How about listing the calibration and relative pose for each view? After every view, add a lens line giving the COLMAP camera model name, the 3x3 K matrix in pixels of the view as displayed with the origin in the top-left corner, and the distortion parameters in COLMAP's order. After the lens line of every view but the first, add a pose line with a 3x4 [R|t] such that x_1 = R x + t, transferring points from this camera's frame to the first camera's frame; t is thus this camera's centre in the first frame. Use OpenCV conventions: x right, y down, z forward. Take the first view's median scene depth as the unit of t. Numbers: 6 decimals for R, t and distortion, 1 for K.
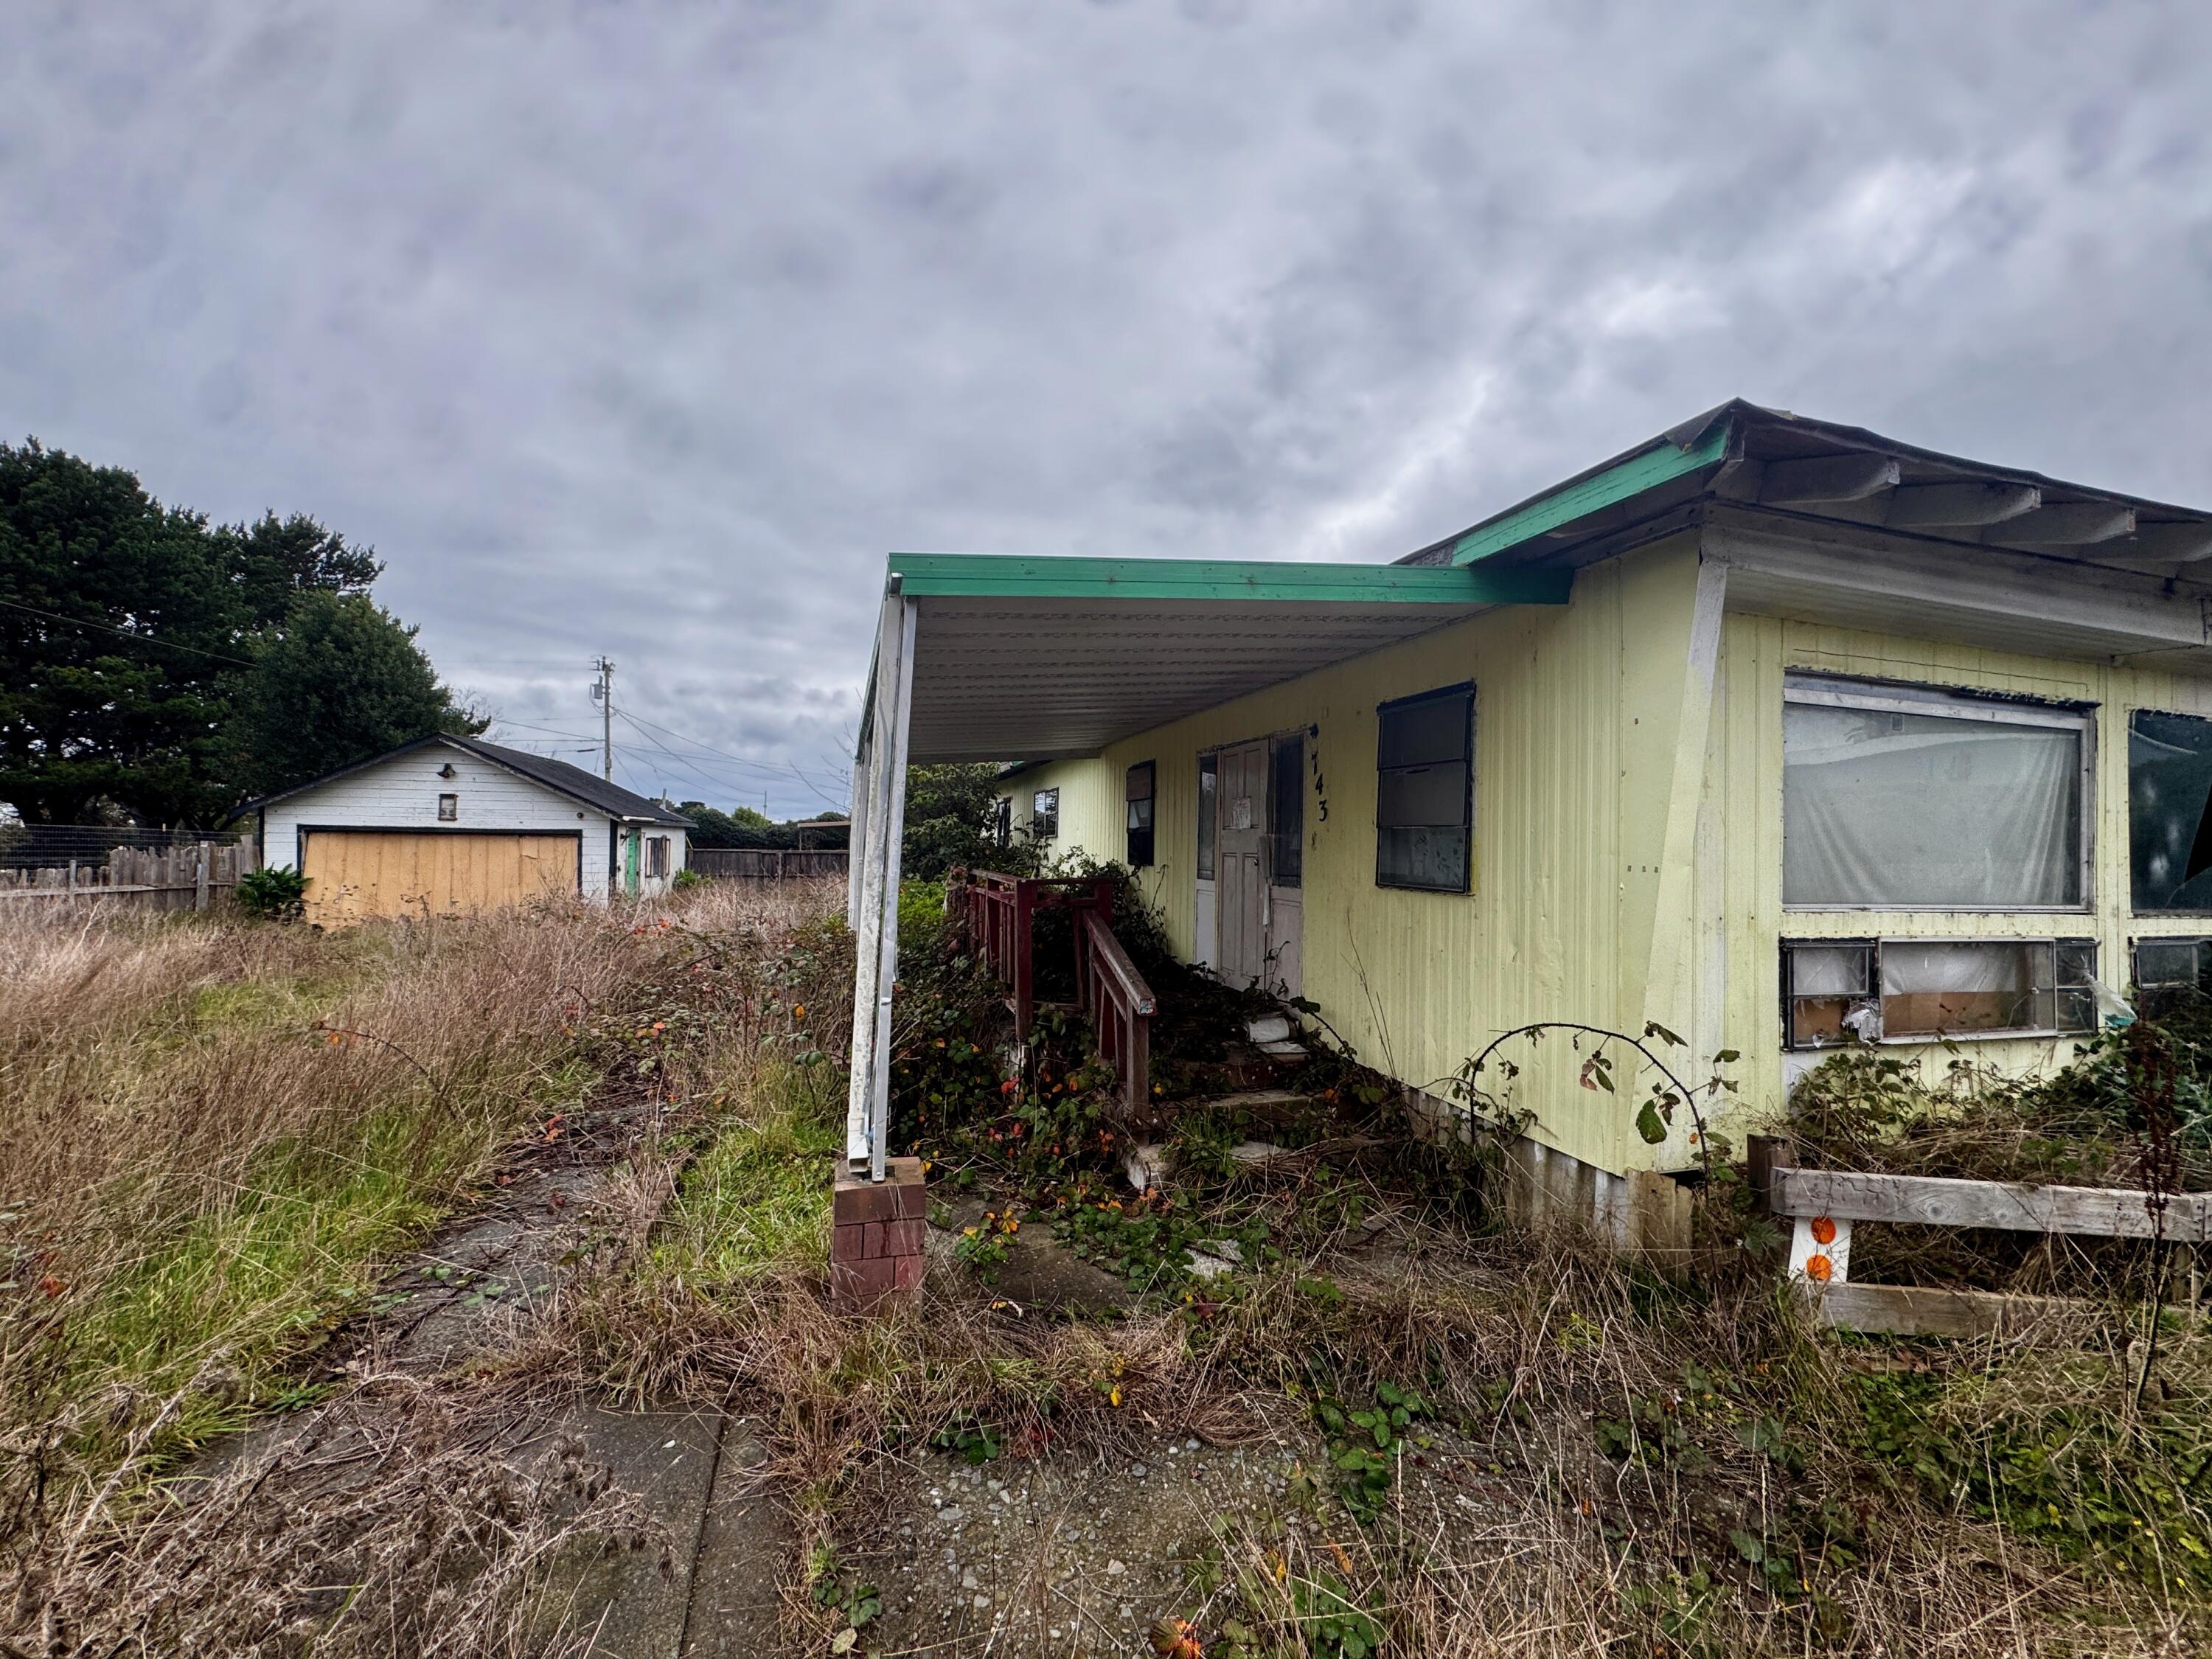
lens RADIAL K [[885.3, 0, 1106.0], [0, 885.3, 829.5], [0, 0, 1]] dist [-0.003442, -0.000263]
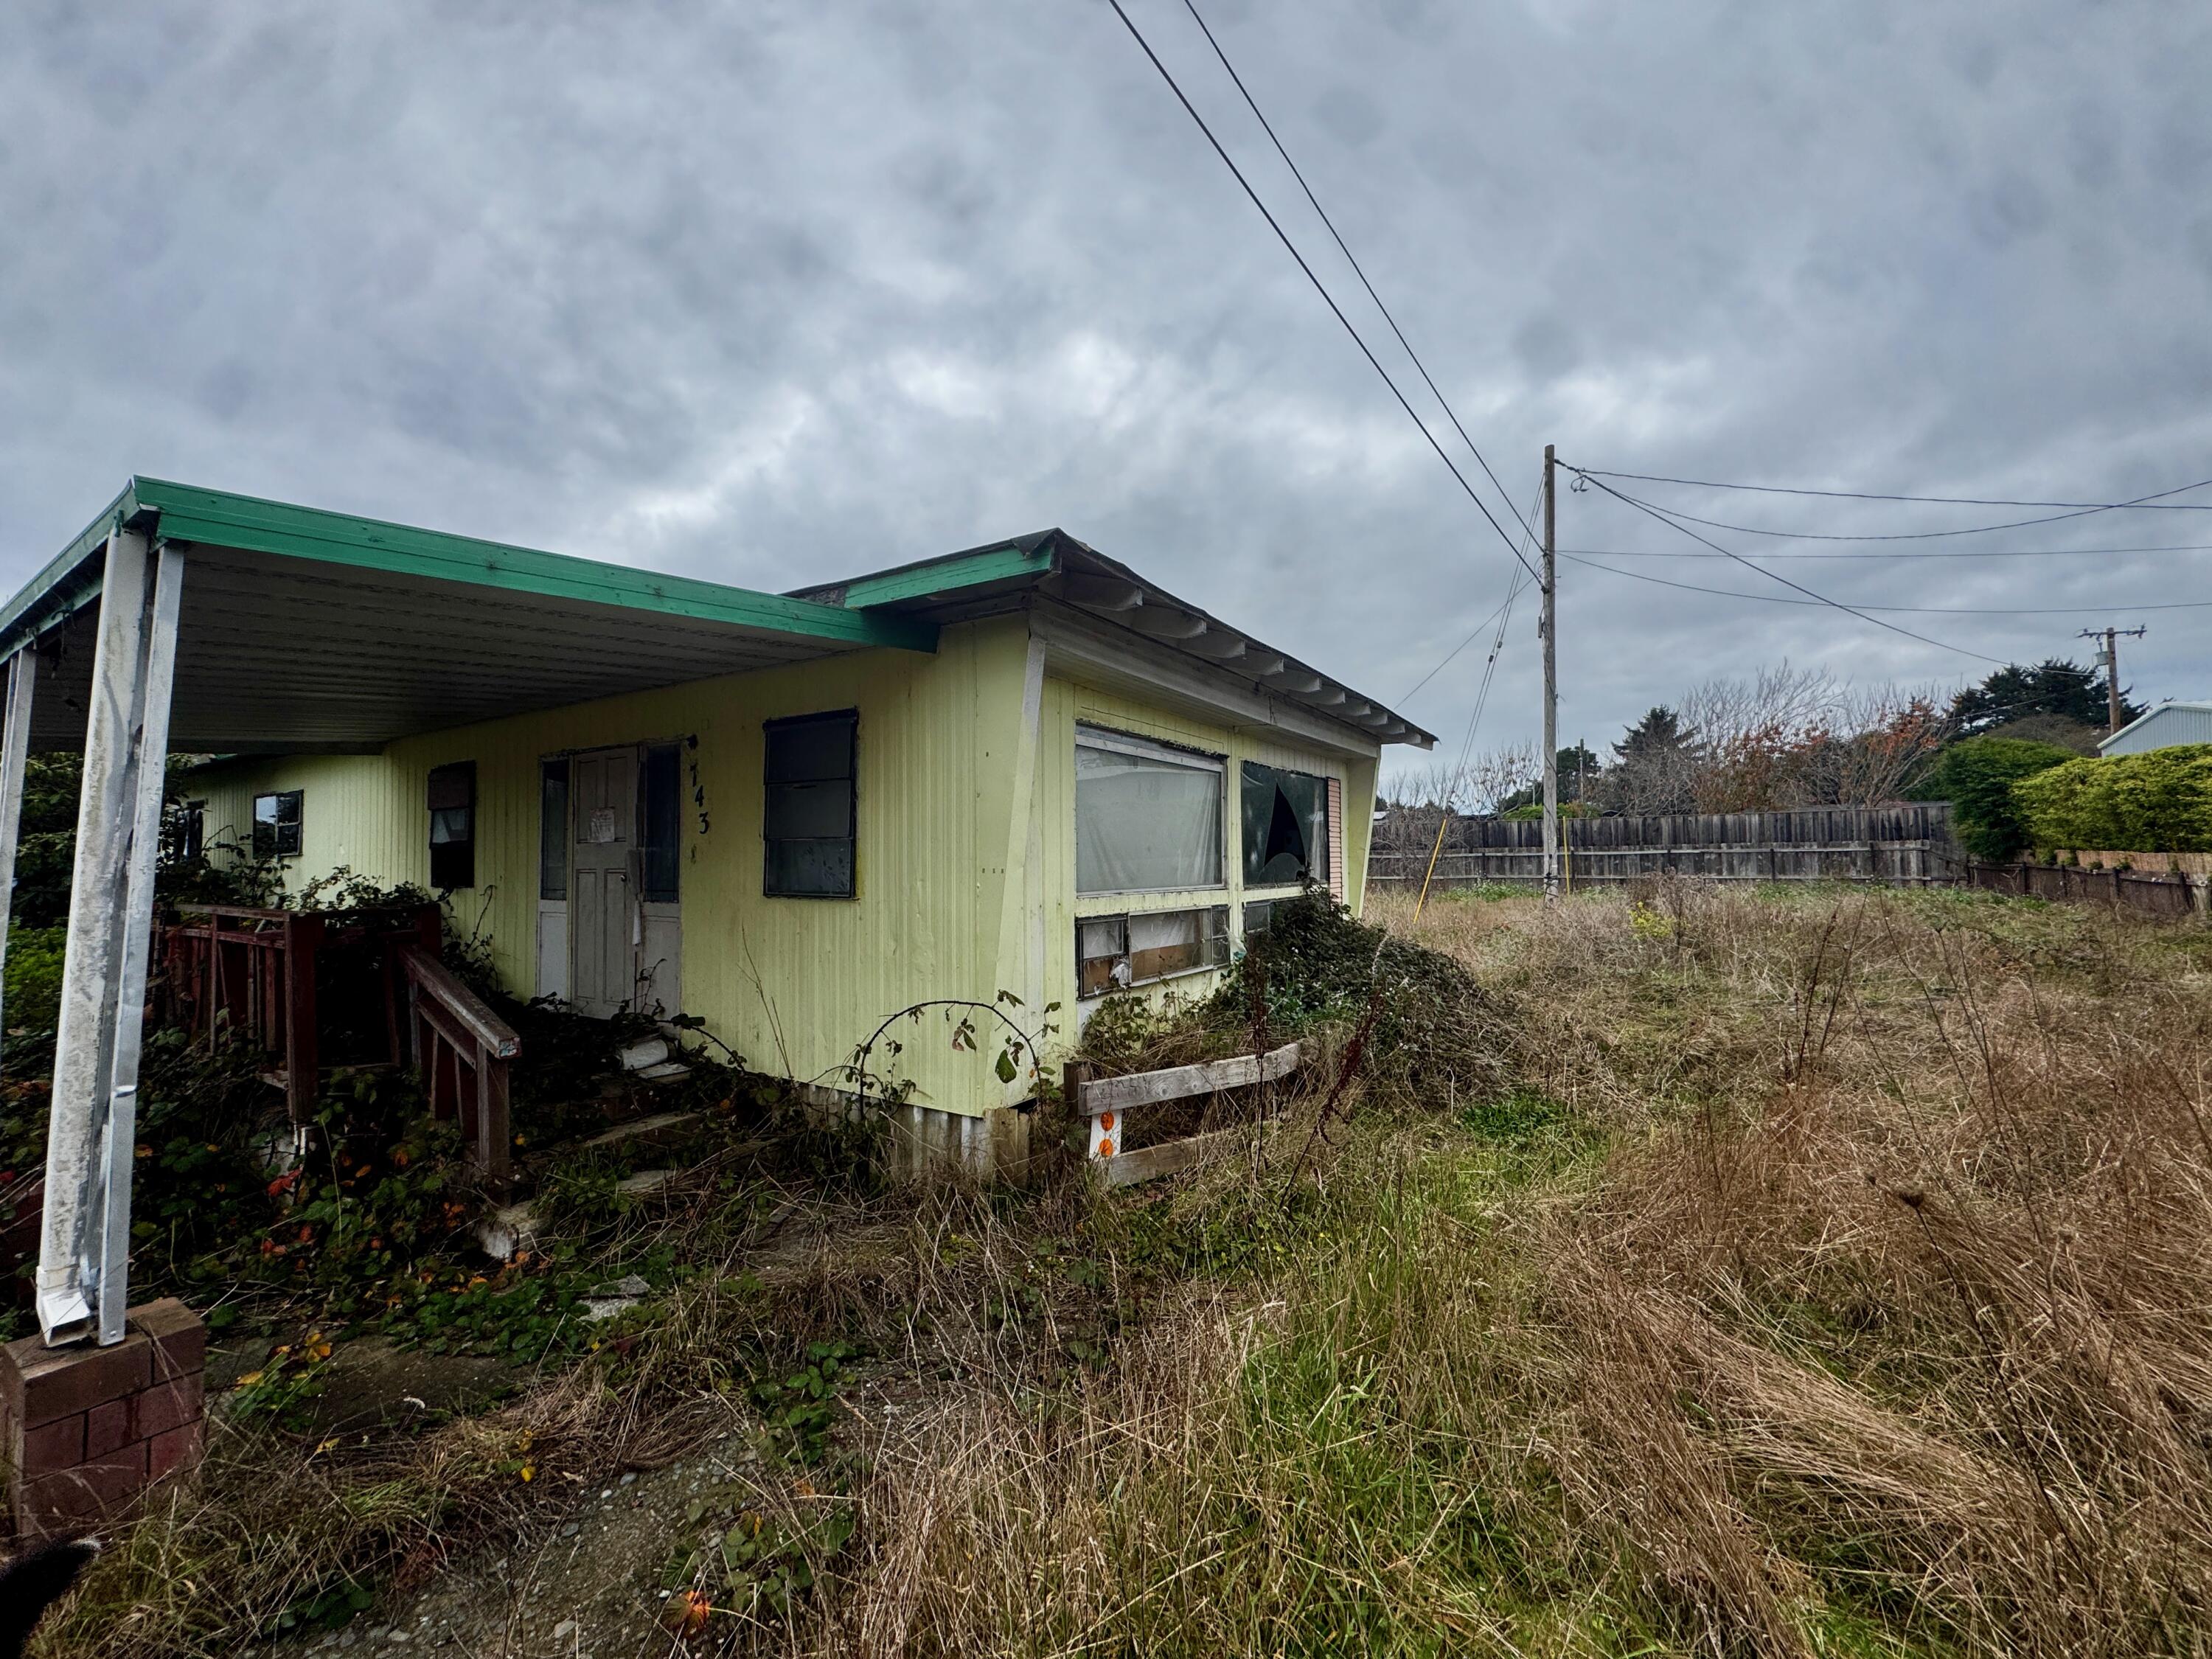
lens RADIAL K [[887.9, 0, 1106.0], [0, 887.9, 829.5], [0, 0, 1]] dist [0.000684, 0.000093]
pose [[0.753508, -0.005097, 0.657419, -0.097703], [0.011255, 0.999923, -0.005148, -0.005493], [-0.657342, 0.011278, 0.753508, -0.061942]]
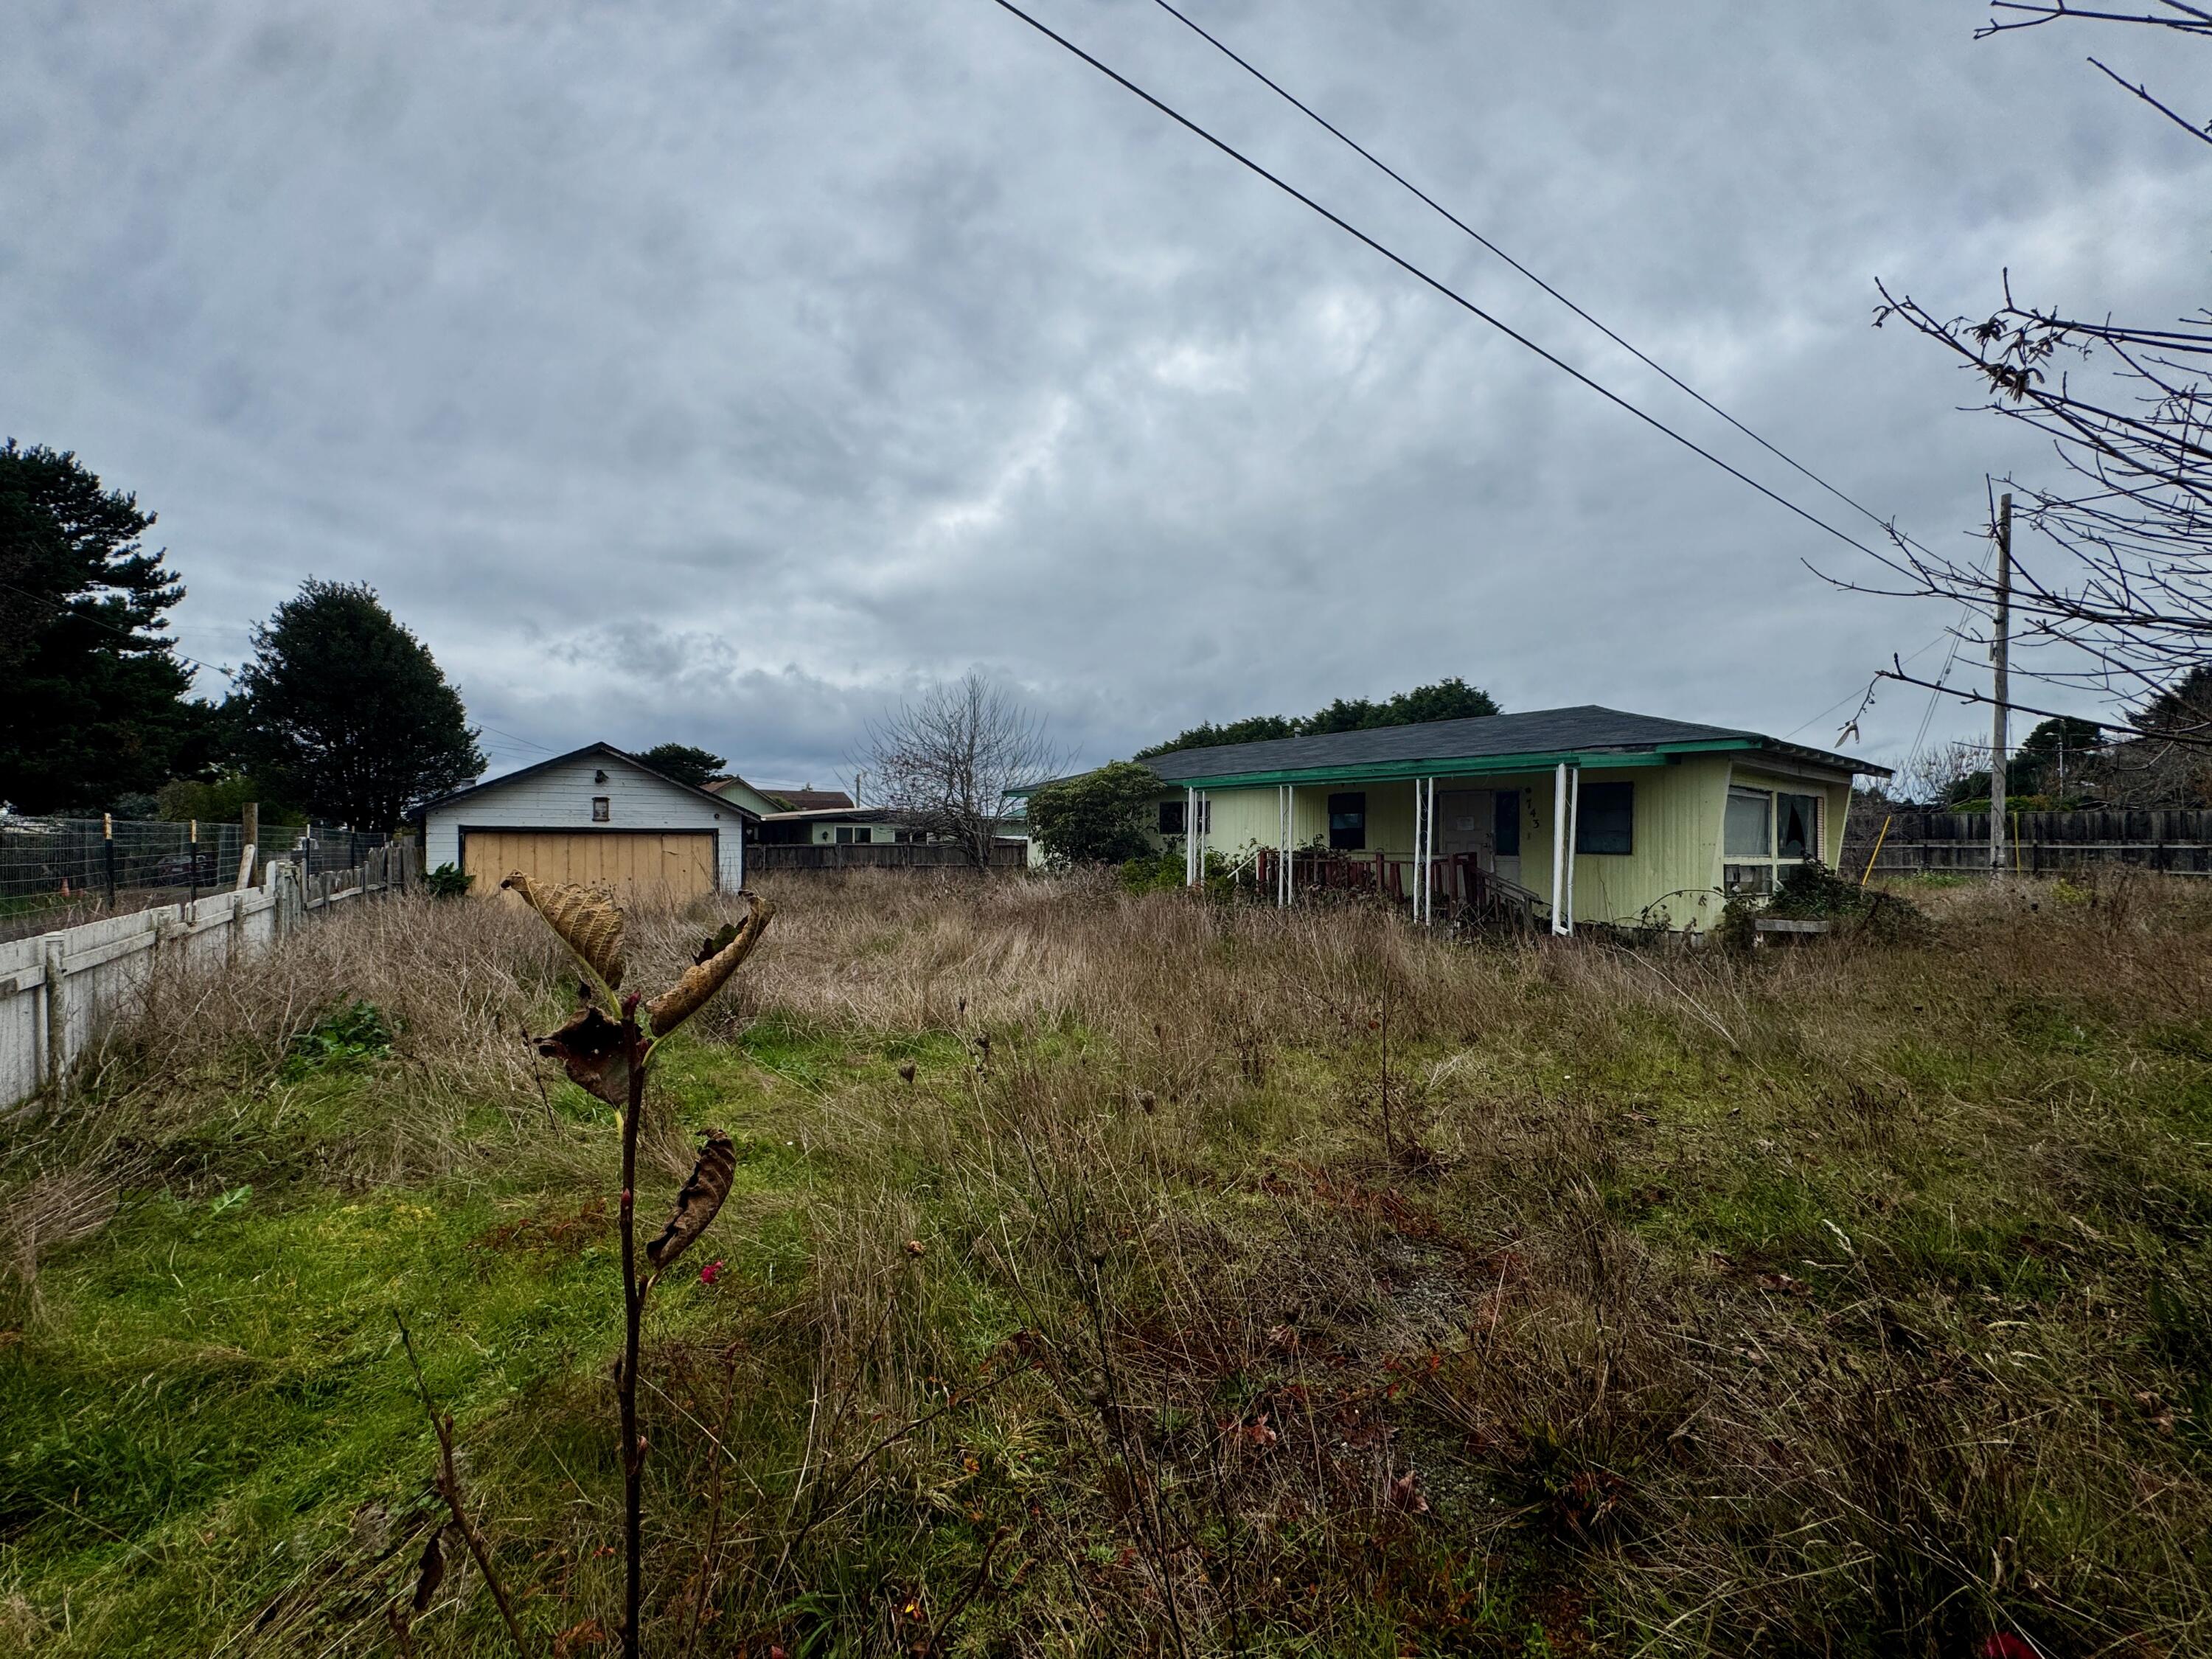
lens RADIAL K [[887.9, 0, 1106.0], [0, 887.9, 829.5], [0, 0, 1]] dist [0.000684, 0.000093]
pose [[0.930323, -0.006438, 0.366685, -2.599869], [0.002151, 0.999924, 0.012100, -0.055676], [-0.366735, -0.010468, 0.930266, -1.255707]]
